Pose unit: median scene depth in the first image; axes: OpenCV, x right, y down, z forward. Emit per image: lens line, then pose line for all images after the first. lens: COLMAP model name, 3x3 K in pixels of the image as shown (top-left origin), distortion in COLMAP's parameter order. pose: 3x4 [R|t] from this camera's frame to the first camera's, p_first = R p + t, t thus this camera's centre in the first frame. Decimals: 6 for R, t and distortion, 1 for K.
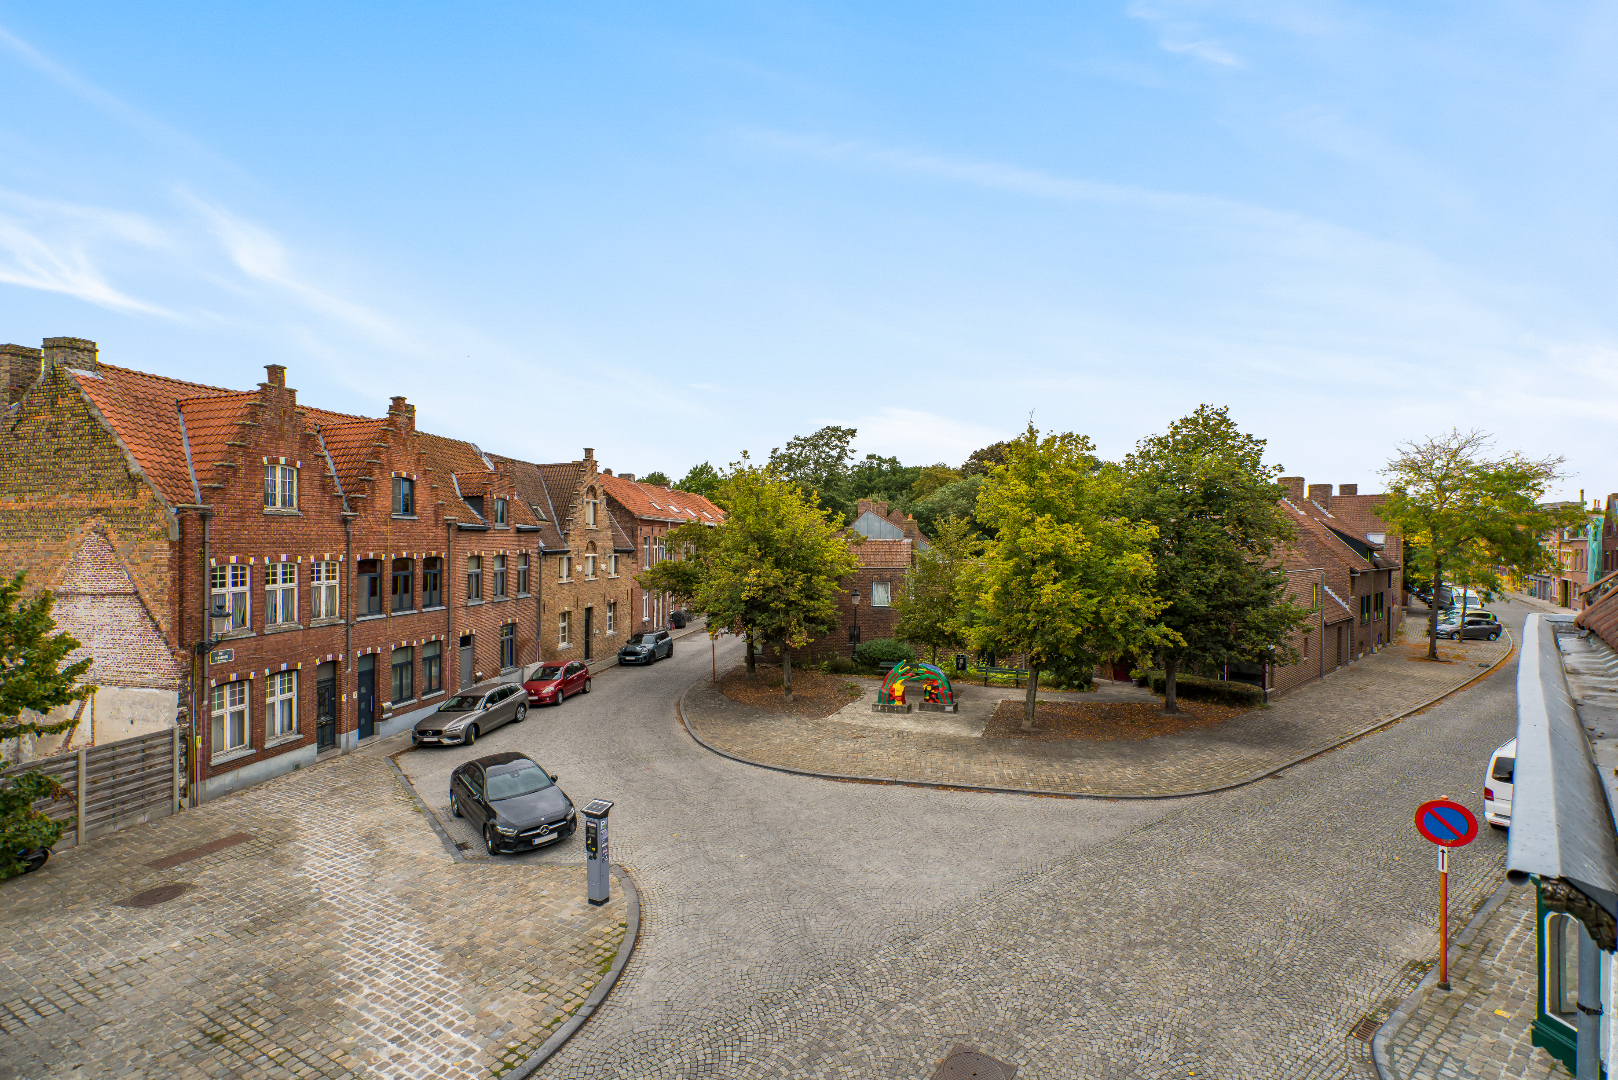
lens RADIAL K [[737.6, 0, 809.0], [0, 737.6, 540.0], [0, 0, 1]] dist [-0.002193, 0.000374]
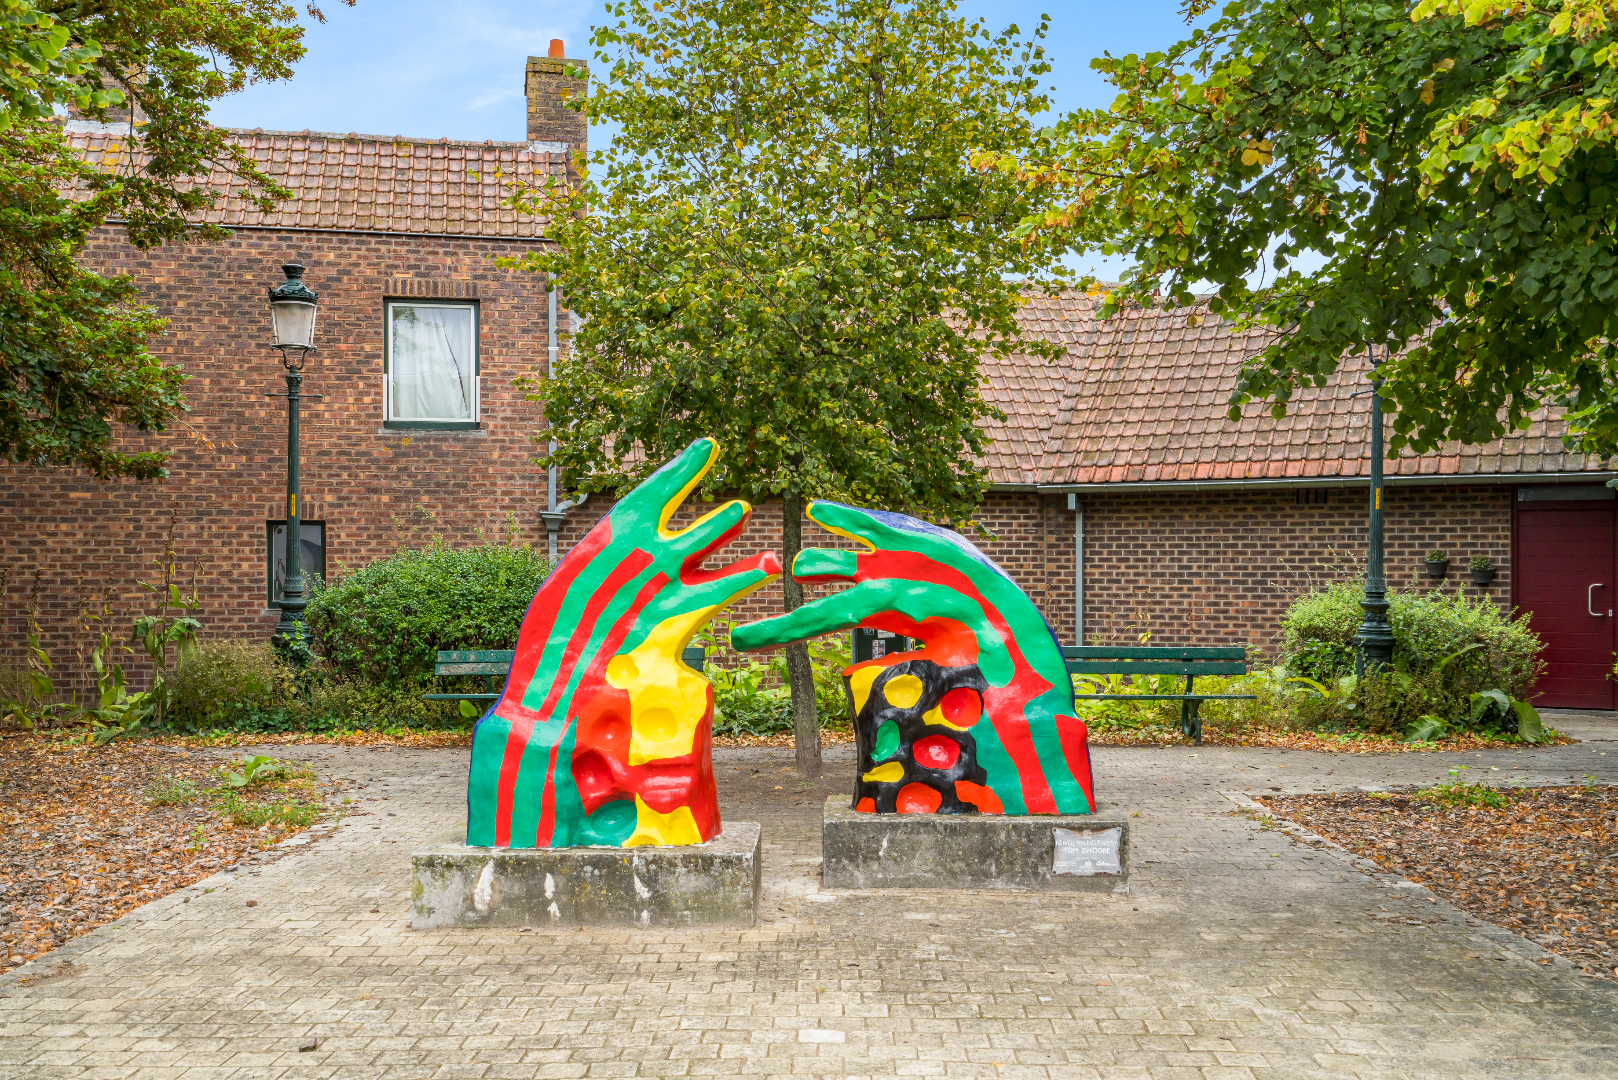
lens RADIAL K [[1706.3, 0, 809.0], [0, 1706.3, 540.0], [0, 0, 1]] dist [-0.006841, -0.003052]
pose [[0.945375, -0.009596, 0.325842, 0.060011], [0.007493, 0.999942, 0.007706, 0.174355], [-0.325897, -0.004843, 0.945393, 0.746862]]
